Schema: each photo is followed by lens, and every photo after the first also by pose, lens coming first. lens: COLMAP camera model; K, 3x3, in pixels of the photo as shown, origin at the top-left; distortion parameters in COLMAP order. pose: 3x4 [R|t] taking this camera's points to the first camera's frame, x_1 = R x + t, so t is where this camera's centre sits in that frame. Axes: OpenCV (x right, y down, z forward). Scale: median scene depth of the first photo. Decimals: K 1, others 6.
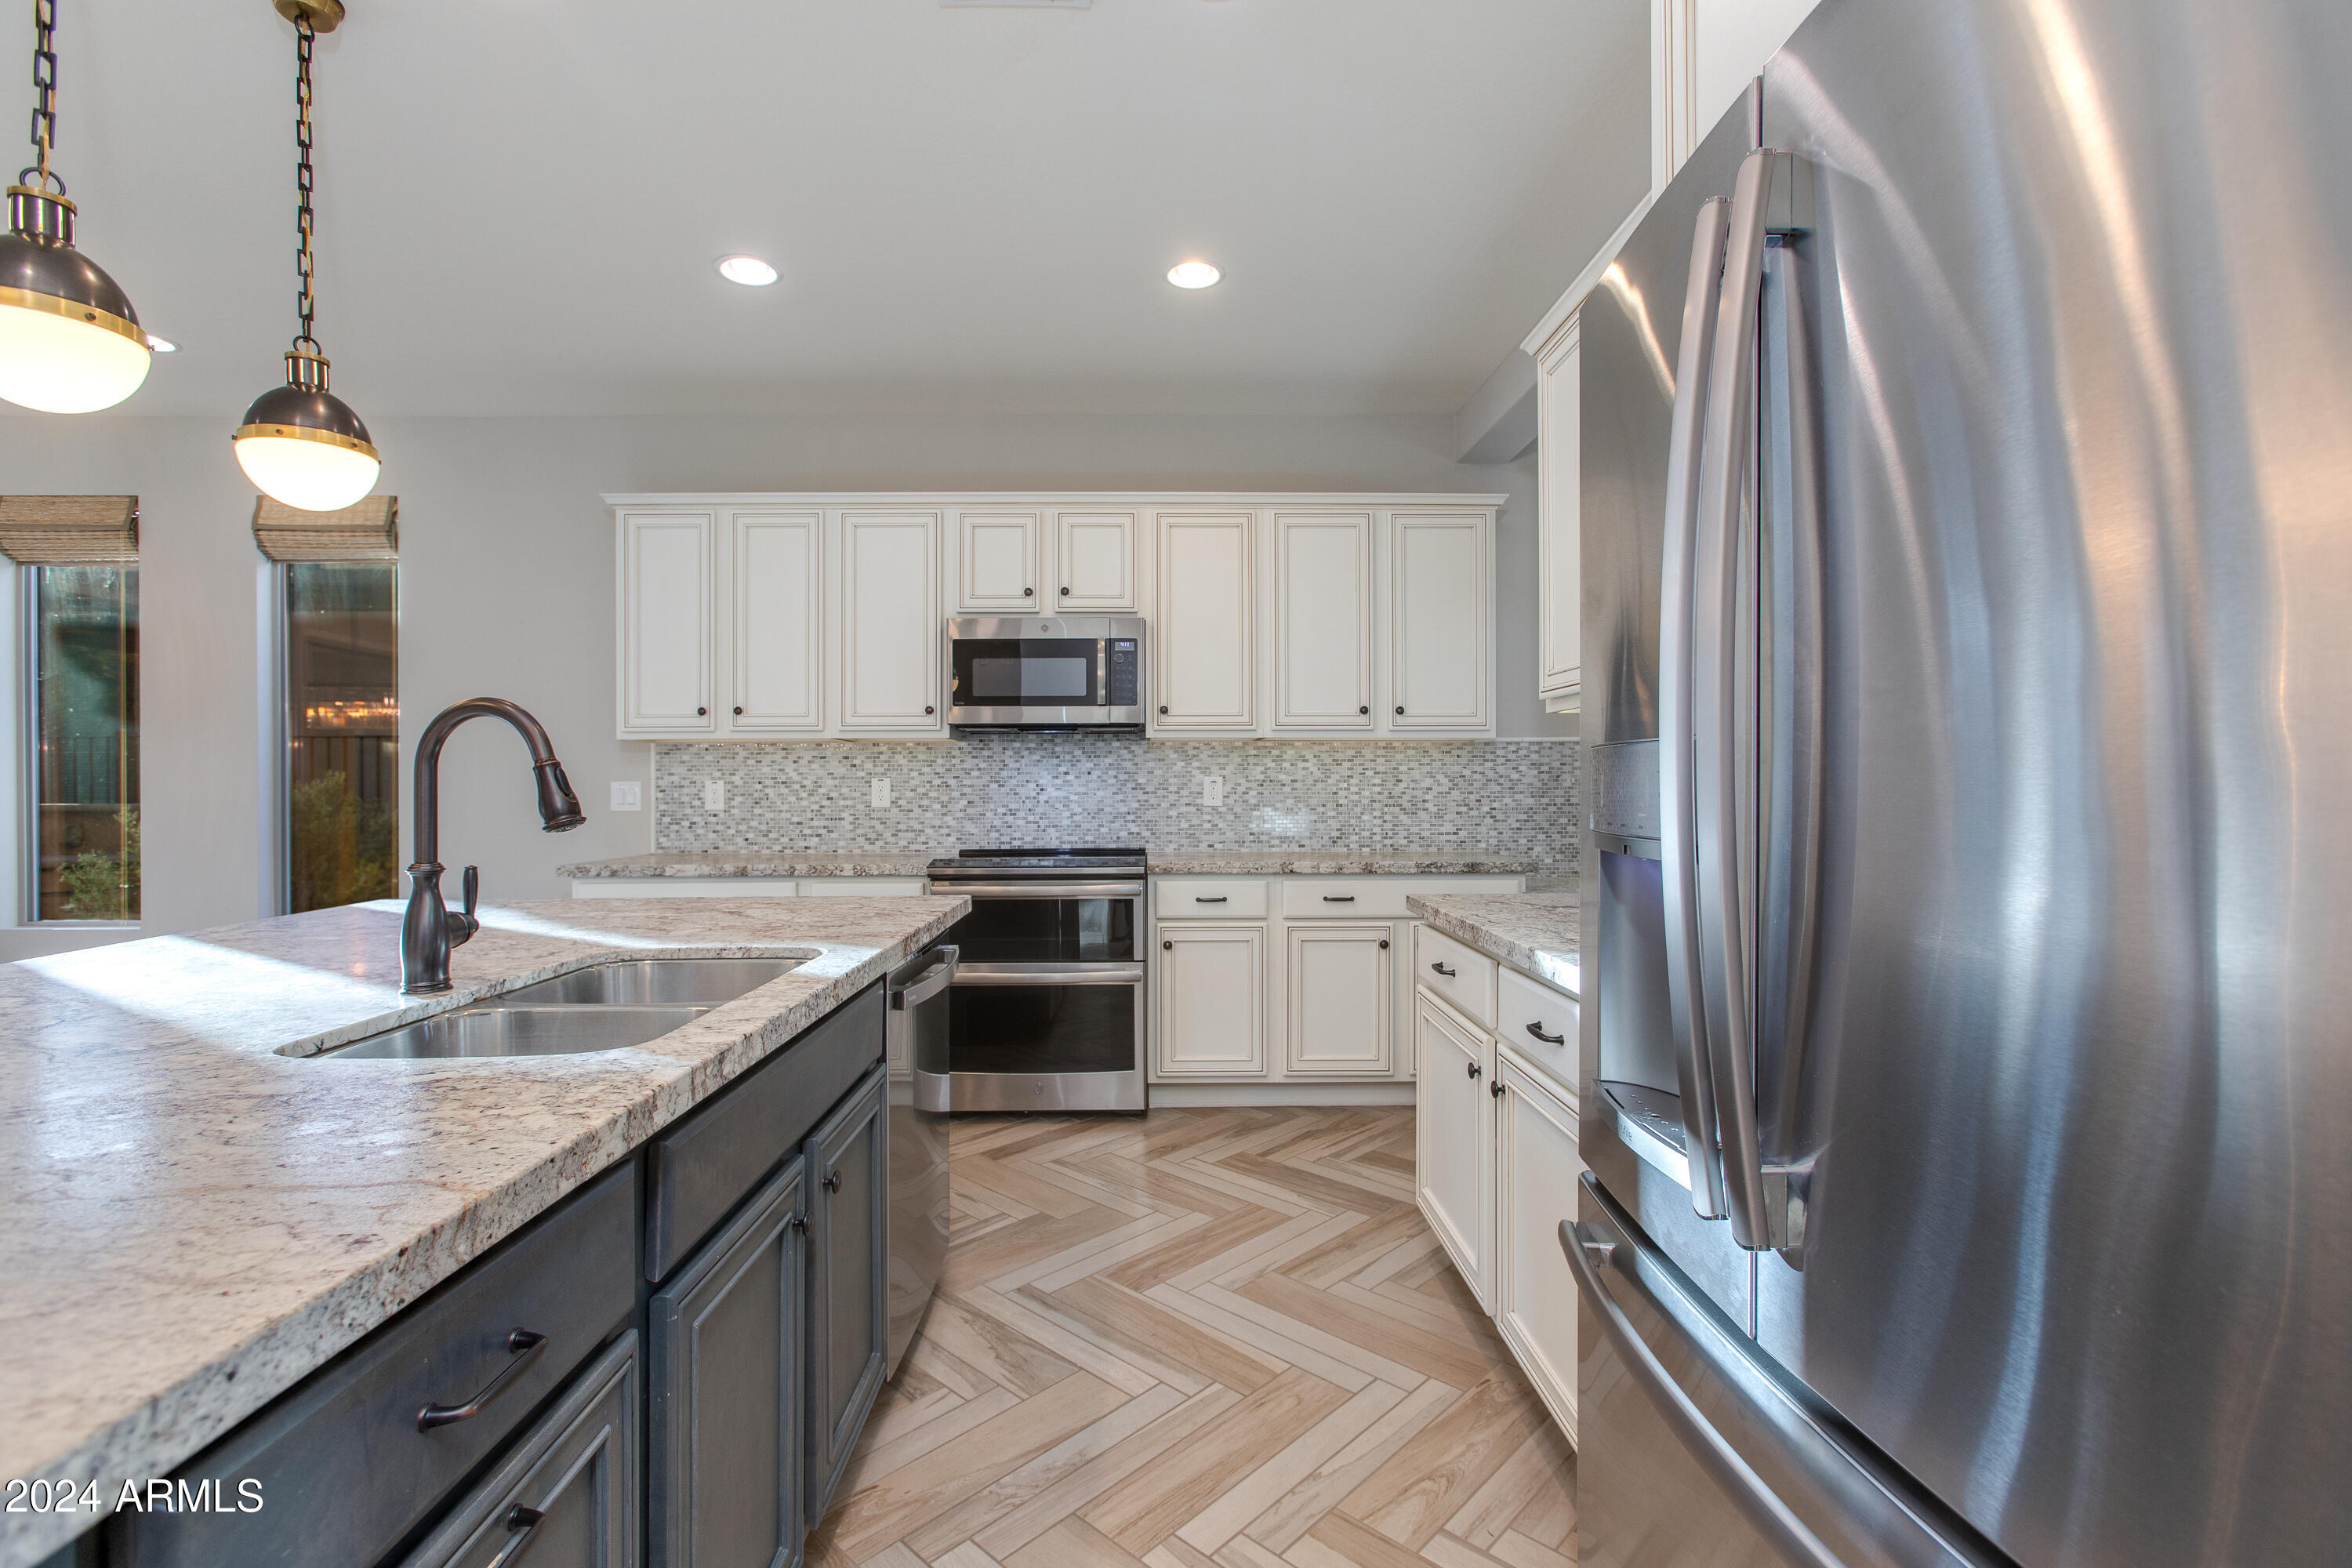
lens RADIAL K [[1068.3, 0, 1169.8], [0, 1068.3, 783.6], [0, 0, 1]] dist [-0.003095, 0.000294]
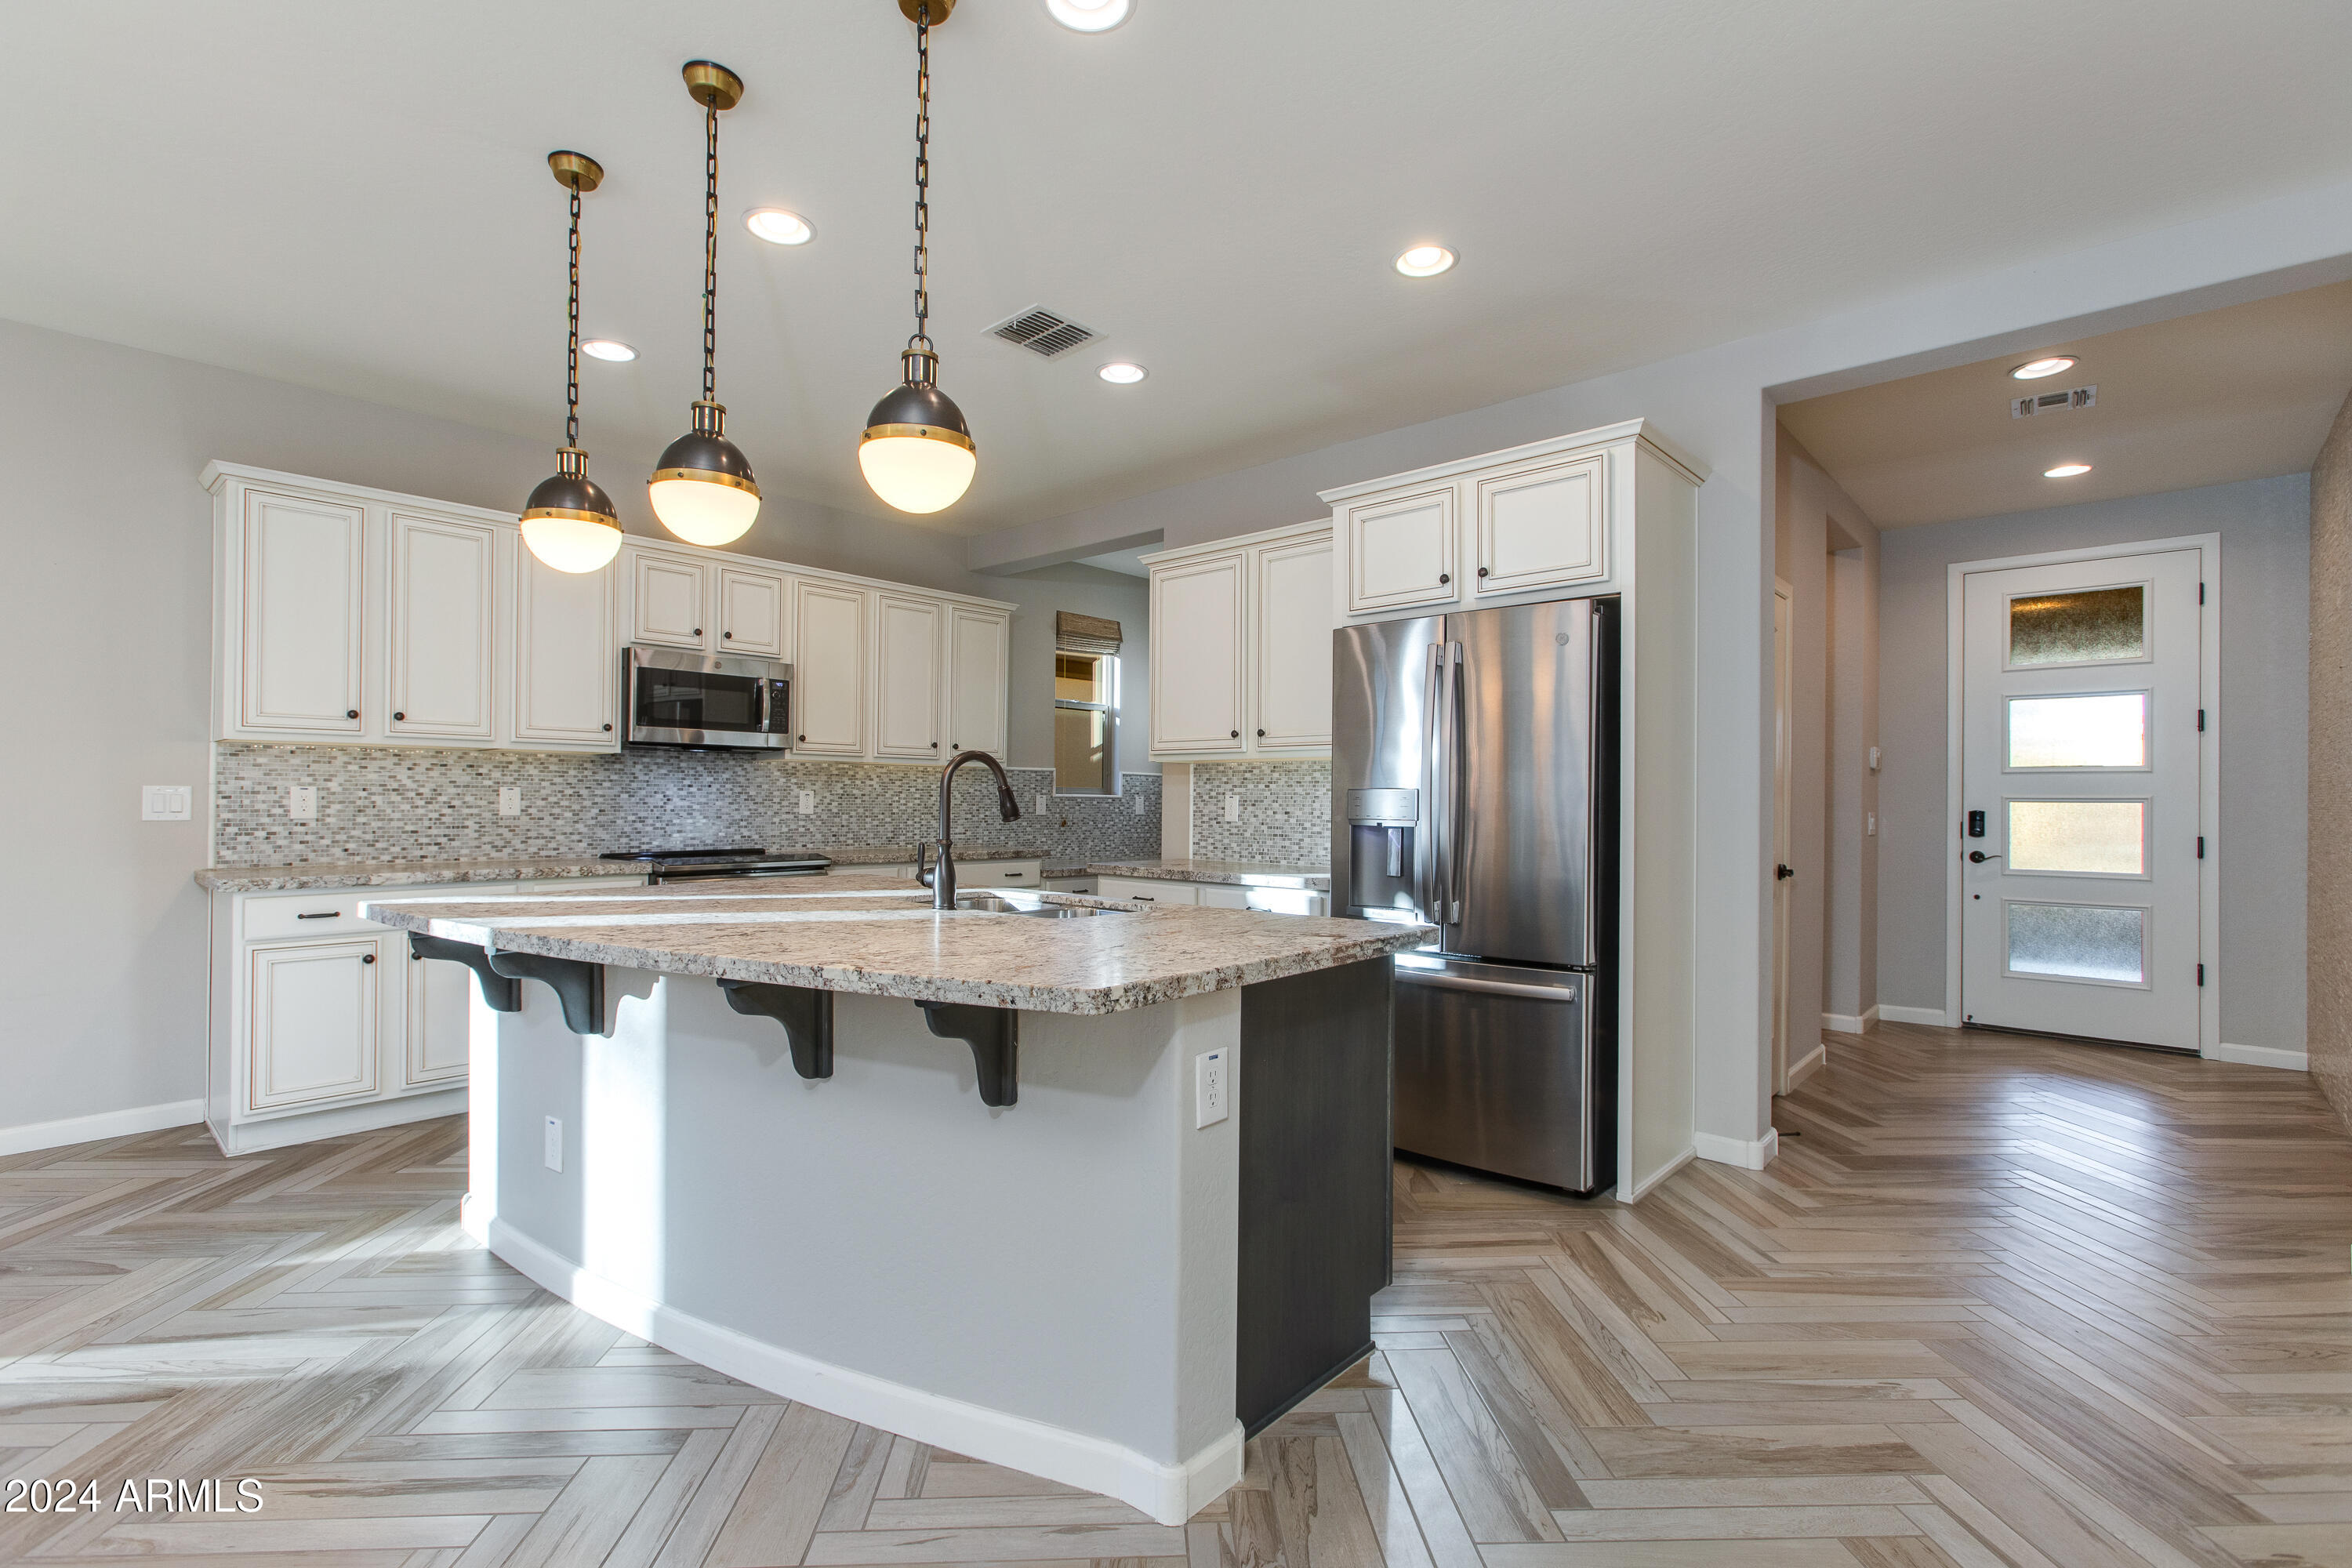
lens RADIAL K [[1069.5, 0, 1155.7], [0, 1069.5, 788.8], [0, 0, 1]] dist [-0.000076, 0.001189]
pose [[0.689421, 0.017090, 0.724159, -0.592856], [-0.010674, 0.999853, -0.013434, 0.003774], [-0.724282, 0.001532, 0.689502, -0.165664]]
